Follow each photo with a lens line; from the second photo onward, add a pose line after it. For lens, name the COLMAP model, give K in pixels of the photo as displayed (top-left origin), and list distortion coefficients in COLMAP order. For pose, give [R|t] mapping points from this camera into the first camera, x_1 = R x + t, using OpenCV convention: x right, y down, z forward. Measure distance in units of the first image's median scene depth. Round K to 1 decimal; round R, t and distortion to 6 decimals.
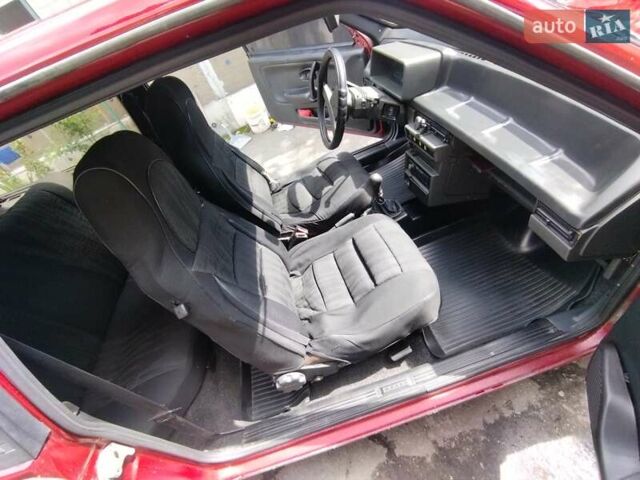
lens RADIAL K [[293.7, 0, 318.6], [0, 293.7, 247.6], [0, 0, 1]] dist [-0.052420, 0.036405]
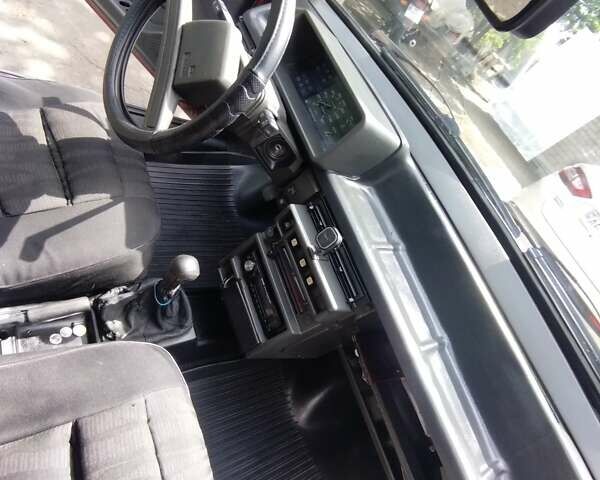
lens RADIAL K [[366.0, 0, 291.4], [0, 366.0, 239.4], [0, 0, 1]] dist [-0.055651, 0.043105]
pose [[0.564948, 0.369653, 0.737692, -0.162990], [-0.448167, 0.888133, -0.101817, -0.342986], [-0.692806, -0.273088, 0.667416, 0.636551]]
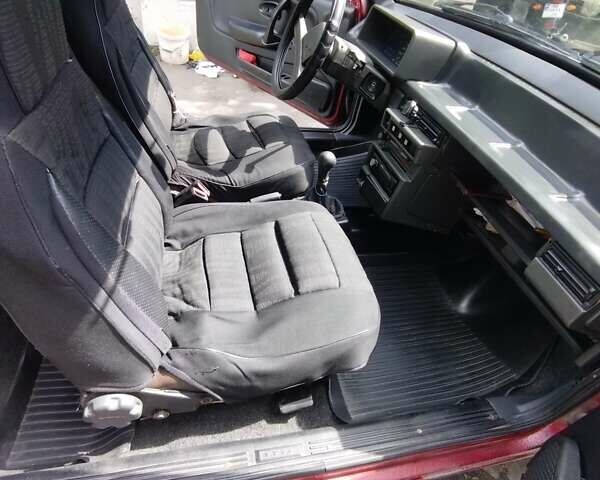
lens RADIAL K [[366.0, 0, 291.4], [0, 366.0, 239.4], [0, 0, 1]] dist [-0.055651, 0.043105]
pose [[0.901200, 0.339317, 0.269633, -0.075105], [-0.318133, 0.940403, -0.120141, 0.108762], [-0.294329, 0.022492, 0.955439, 0.195767]]
